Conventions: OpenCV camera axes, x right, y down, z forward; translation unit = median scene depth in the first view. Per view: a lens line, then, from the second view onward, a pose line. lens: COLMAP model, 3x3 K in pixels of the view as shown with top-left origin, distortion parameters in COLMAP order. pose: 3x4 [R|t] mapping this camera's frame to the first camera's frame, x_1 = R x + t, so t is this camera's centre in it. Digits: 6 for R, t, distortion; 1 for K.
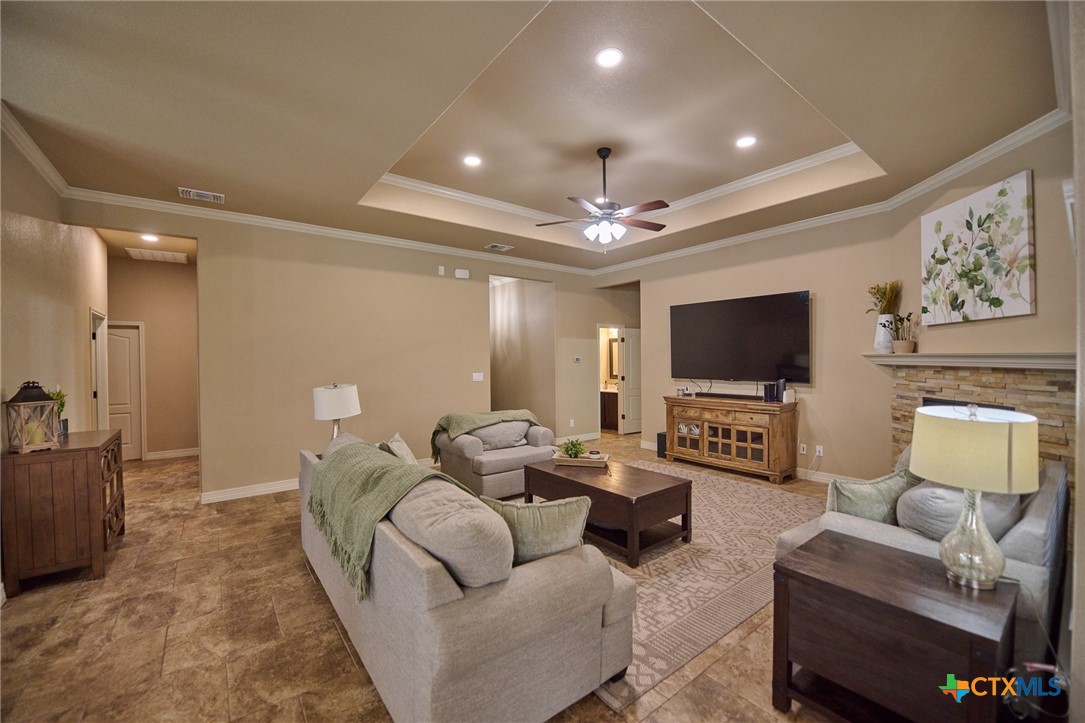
lens RADIAL K [[433.4, 0, 536.0], [0, 433.4, 362.8], [0, 0, 1]] dist [-0.020819, -0.000354]
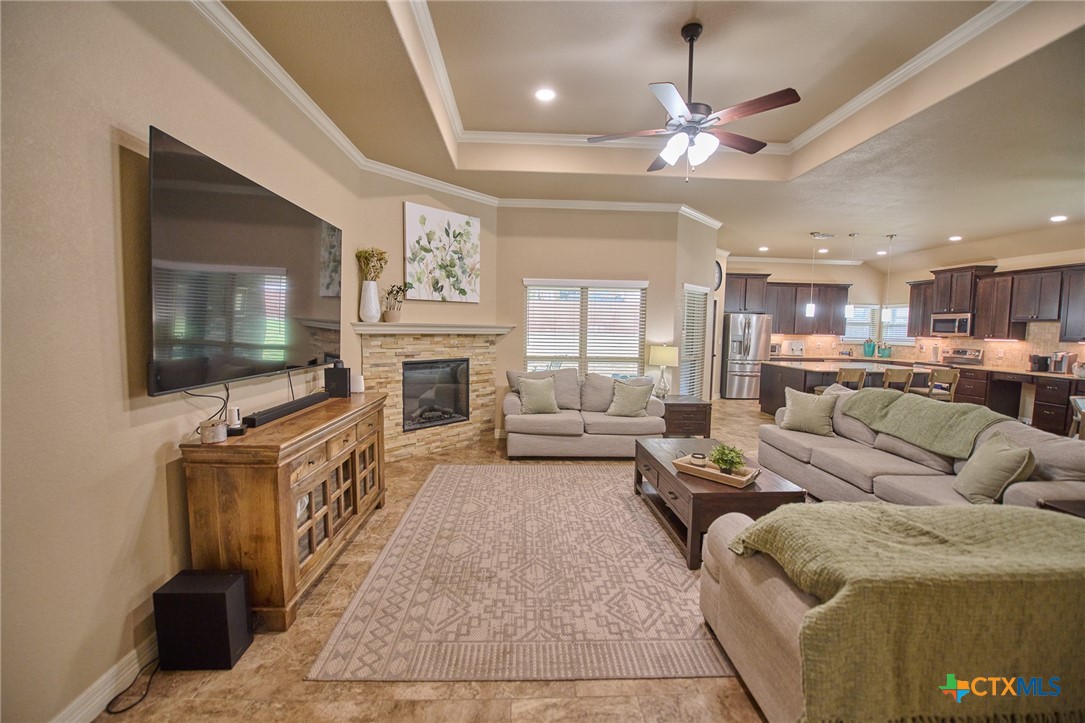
lens RADIAL K [[440.0, 0, 538.9], [0, 440.0, 359.9], [0, 0, 1]] dist [-0.026546, -0.000896]
pose [[-0.817923, -0.047175, 0.573390, -0.062826], [-0.003310, 0.997002, 0.077306, -0.015324], [-0.575318, 0.061332, -0.815627, 1.695903]]
